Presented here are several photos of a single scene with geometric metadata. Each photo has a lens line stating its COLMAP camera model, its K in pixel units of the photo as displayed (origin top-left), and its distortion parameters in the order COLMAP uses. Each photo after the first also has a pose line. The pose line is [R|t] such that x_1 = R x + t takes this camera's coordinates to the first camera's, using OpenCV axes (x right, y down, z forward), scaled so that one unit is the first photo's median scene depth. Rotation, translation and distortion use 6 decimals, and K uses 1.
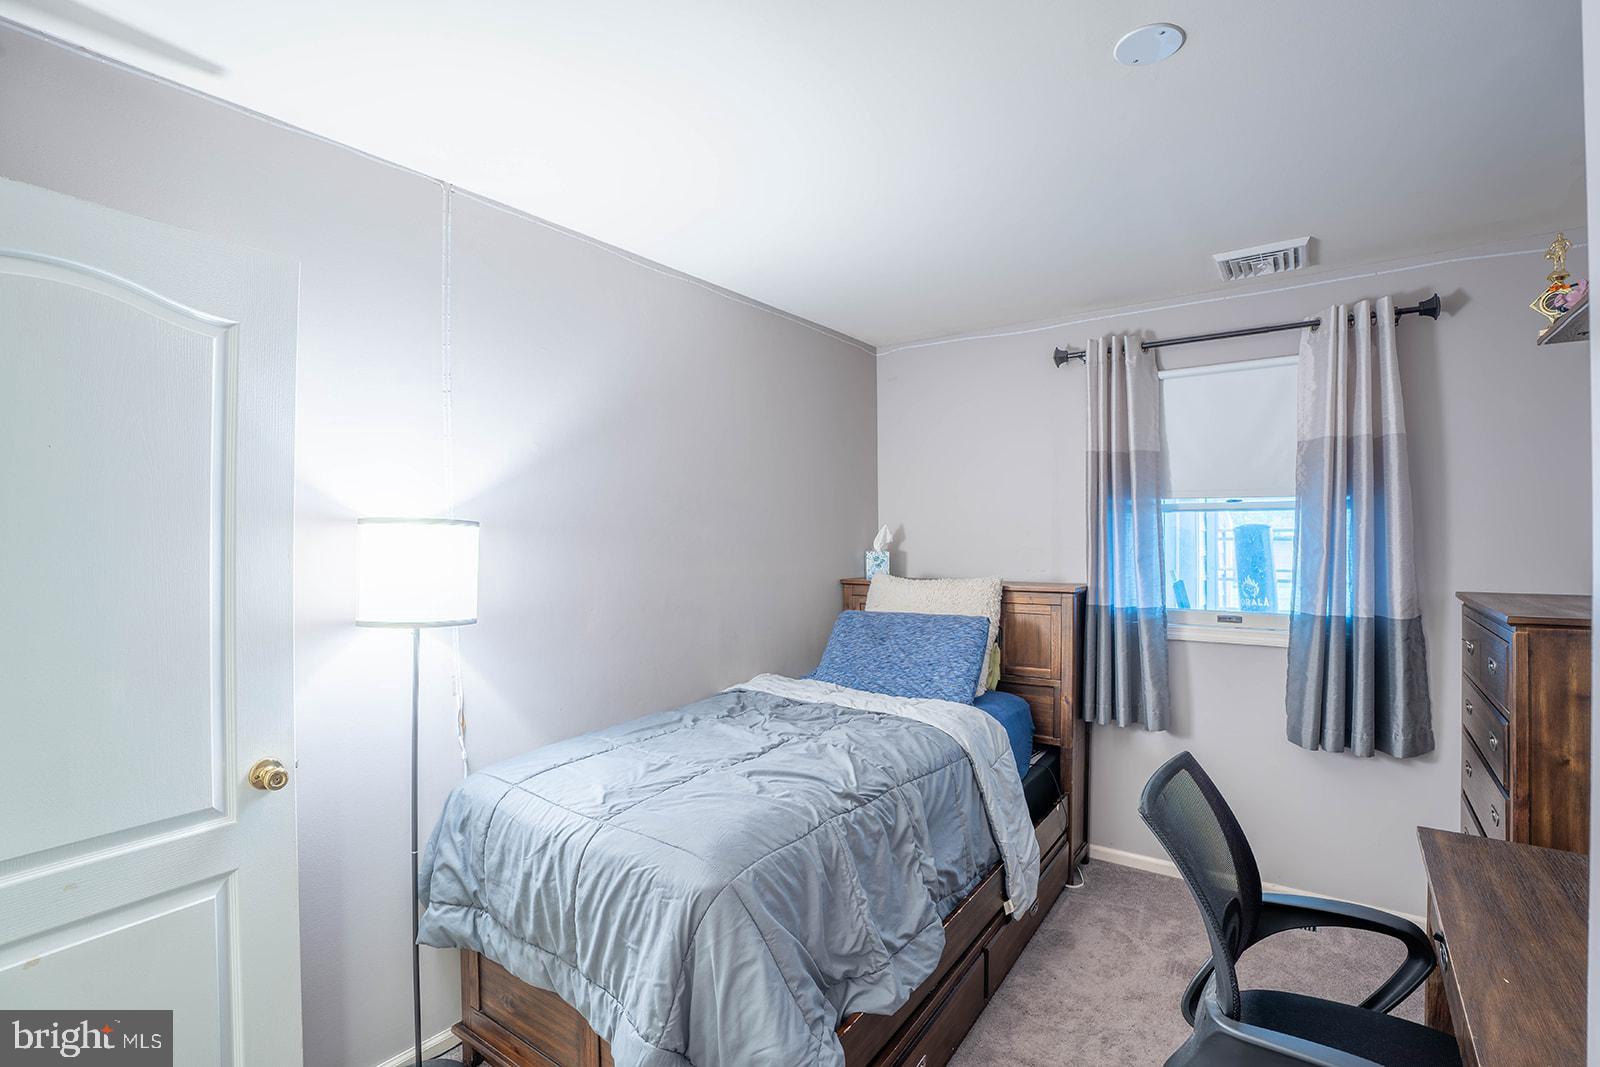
lens RADIAL K [[734.5, 0, 798.3], [0, 734.5, 534.3], [0, 0, 1]] dist [-0.075101, 0.019350]
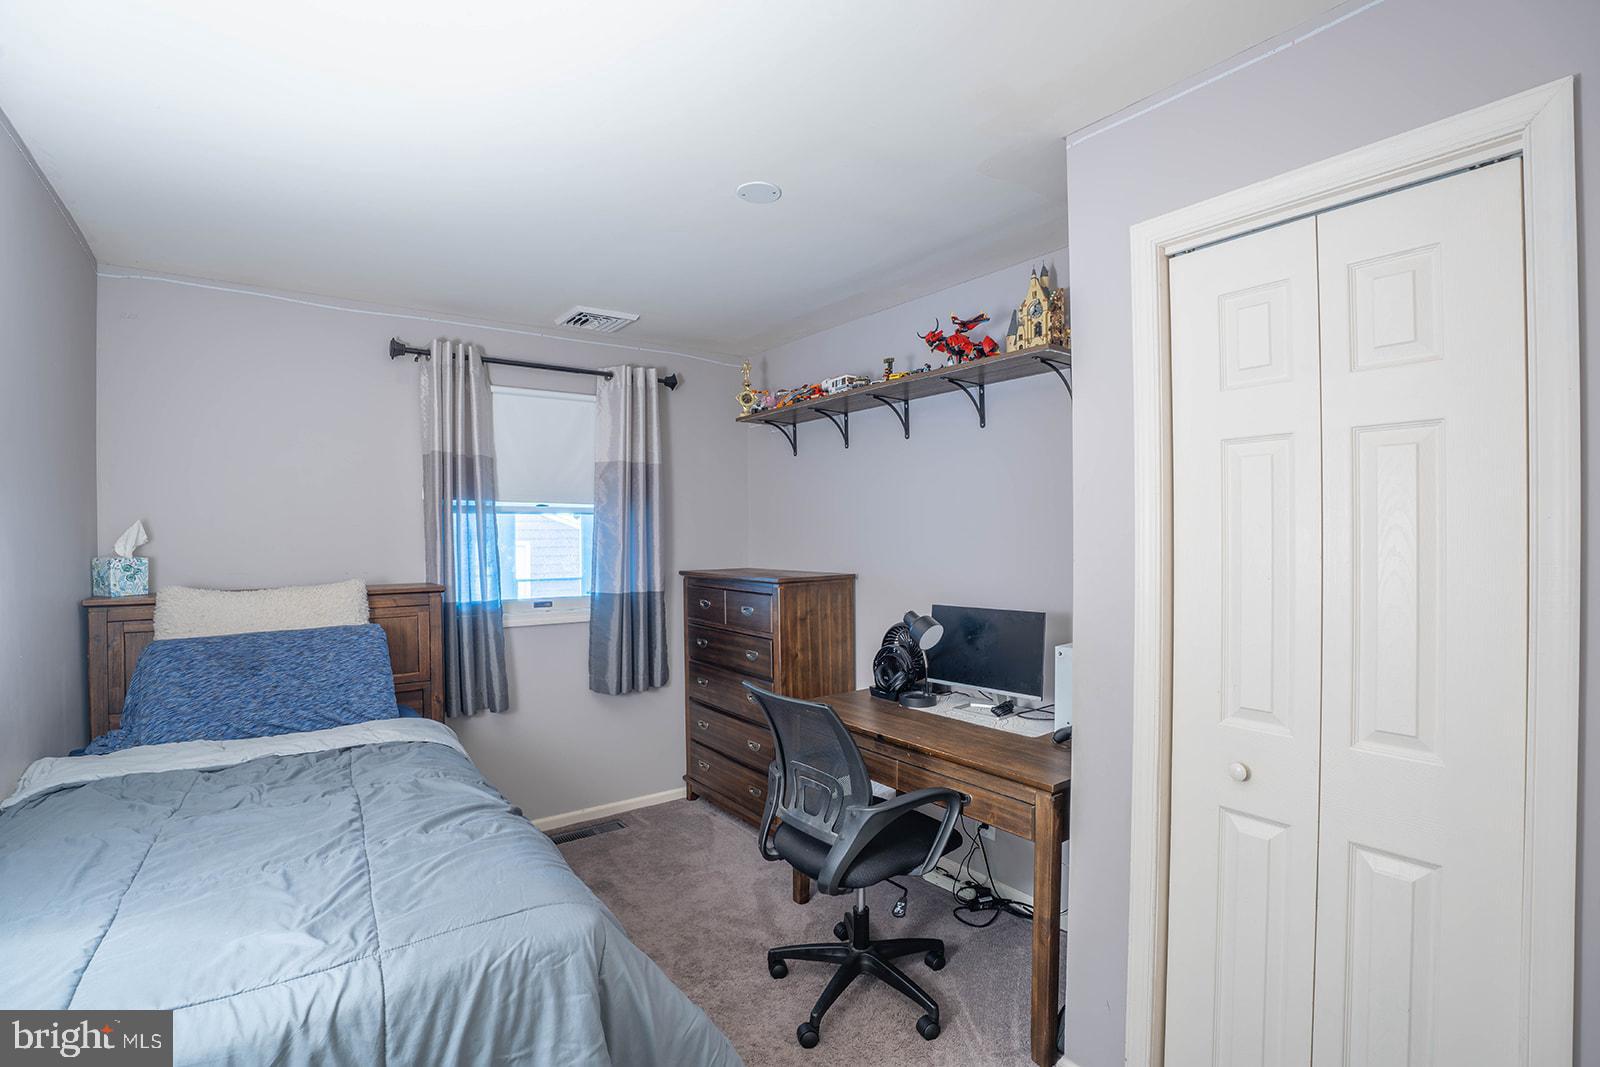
lens RADIAL K [[734.5, 0, 798.3], [0, 734.5, 534.3], [0, 0, 1]] dist [-0.075101, 0.019350]
pose [[0.286357, 0.001790, 0.958121, -0.465738], [0.003738, 0.999989, -0.002985, 0.007162], [-0.958116, 0.004436, 0.286347, 0.258440]]
